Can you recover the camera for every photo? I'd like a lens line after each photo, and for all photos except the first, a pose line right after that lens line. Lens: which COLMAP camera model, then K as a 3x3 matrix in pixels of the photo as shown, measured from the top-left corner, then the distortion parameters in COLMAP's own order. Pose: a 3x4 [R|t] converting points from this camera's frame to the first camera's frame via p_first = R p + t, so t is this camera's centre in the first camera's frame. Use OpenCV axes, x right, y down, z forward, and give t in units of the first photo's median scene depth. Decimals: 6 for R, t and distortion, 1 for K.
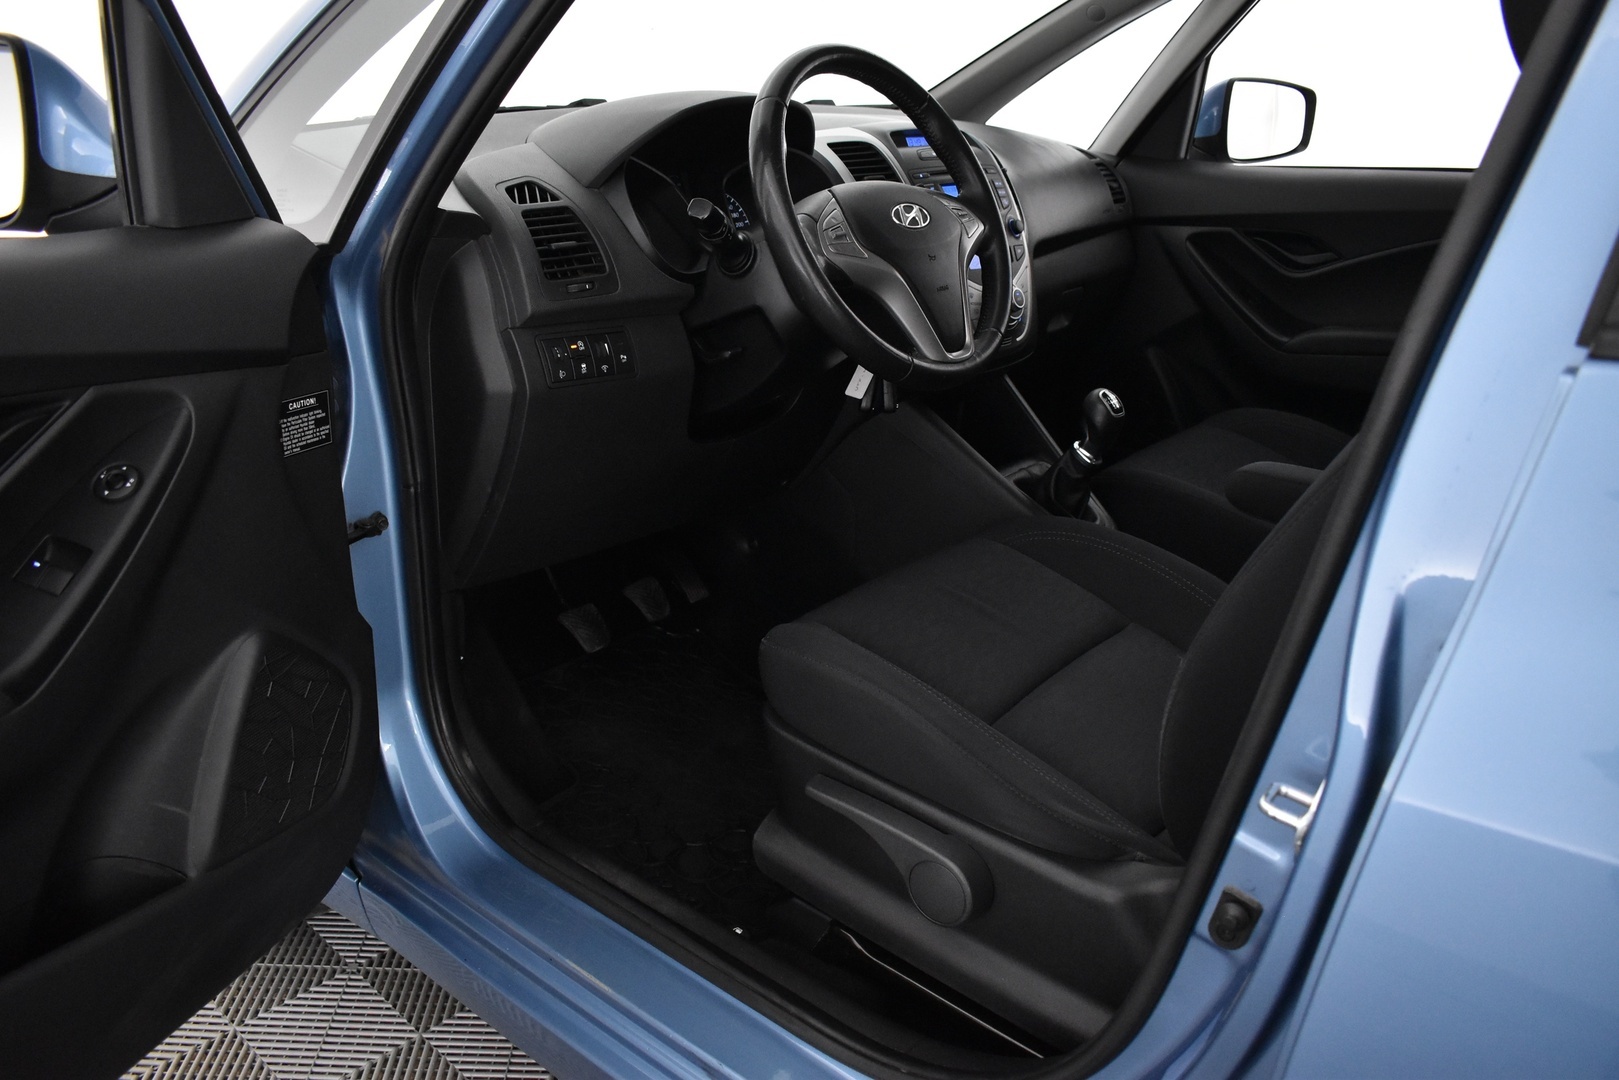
lens RADIAL K [[1223.8, 0, 776.6], [0, 1223.8, 536.8], [0, 0, 1]] dist [-0.099949, 0.008087]
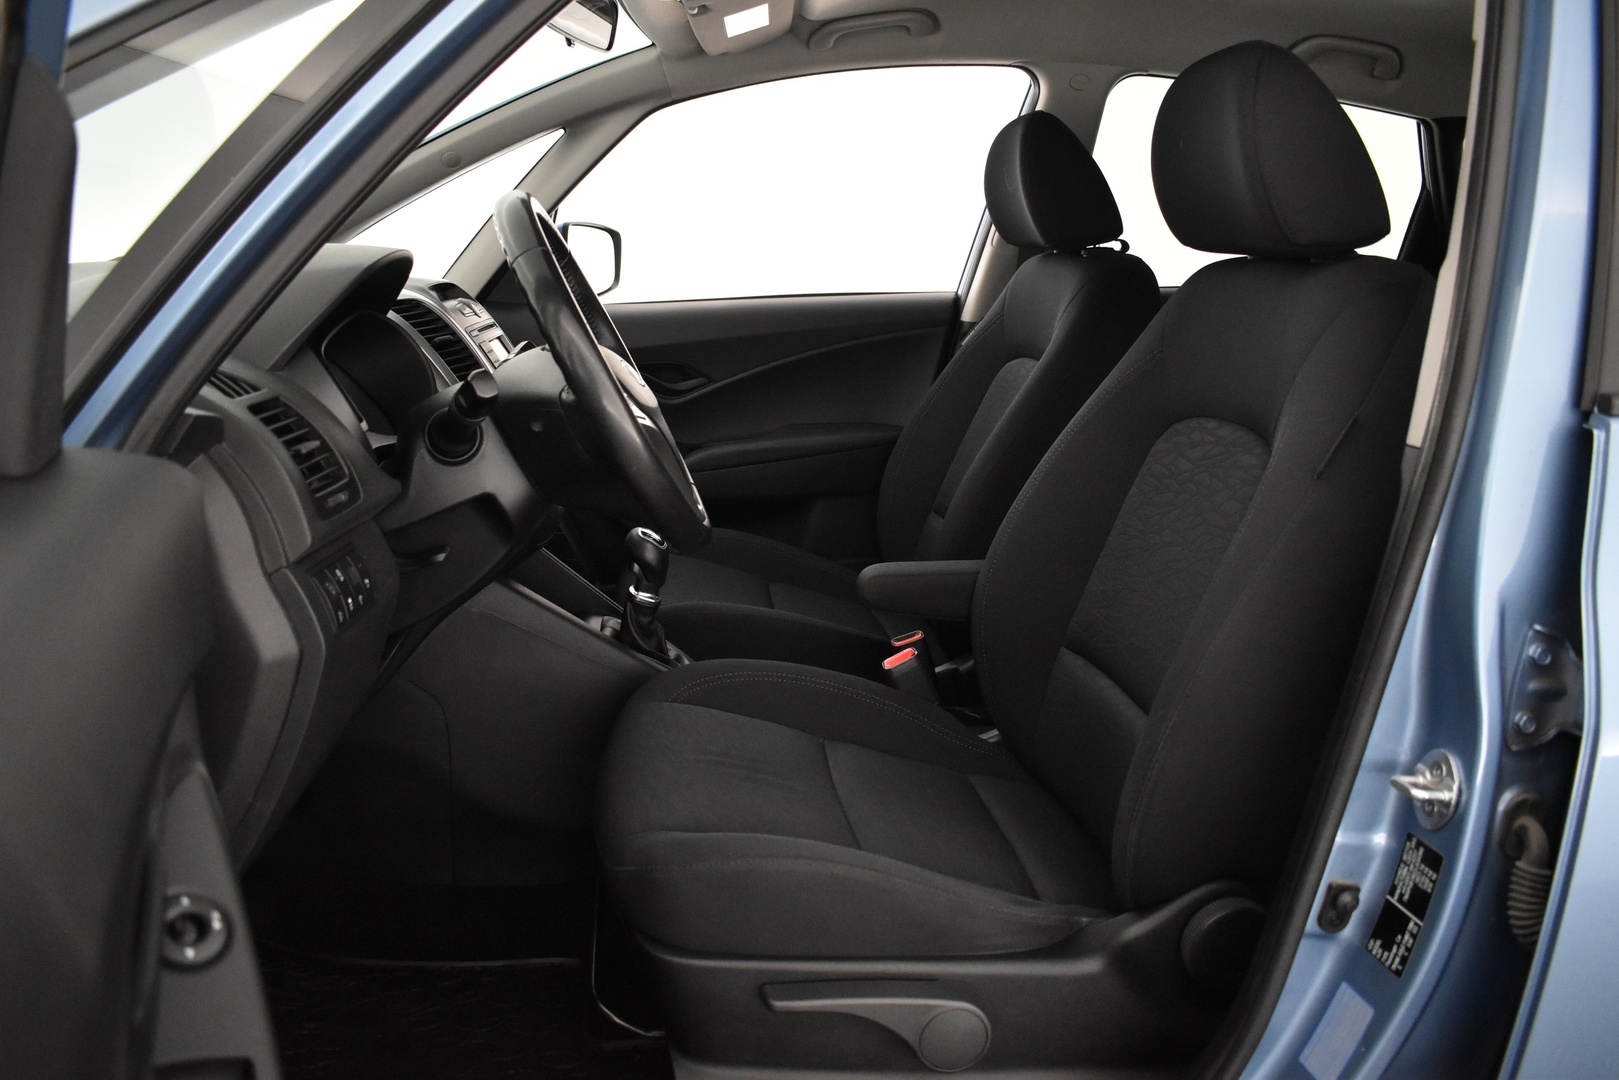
lens RADIAL K [[1223.8, 0, 776.6], [0, 1223.8, 536.8], [0, 0, 1]] dist [-0.099949, 0.008087]
pose [[0.686587, -0.165321, 0.708002, -0.472113], [0.243637, 0.969817, -0.009812, -0.101230], [-0.685010, 0.179233, 0.706142, 0.270100]]
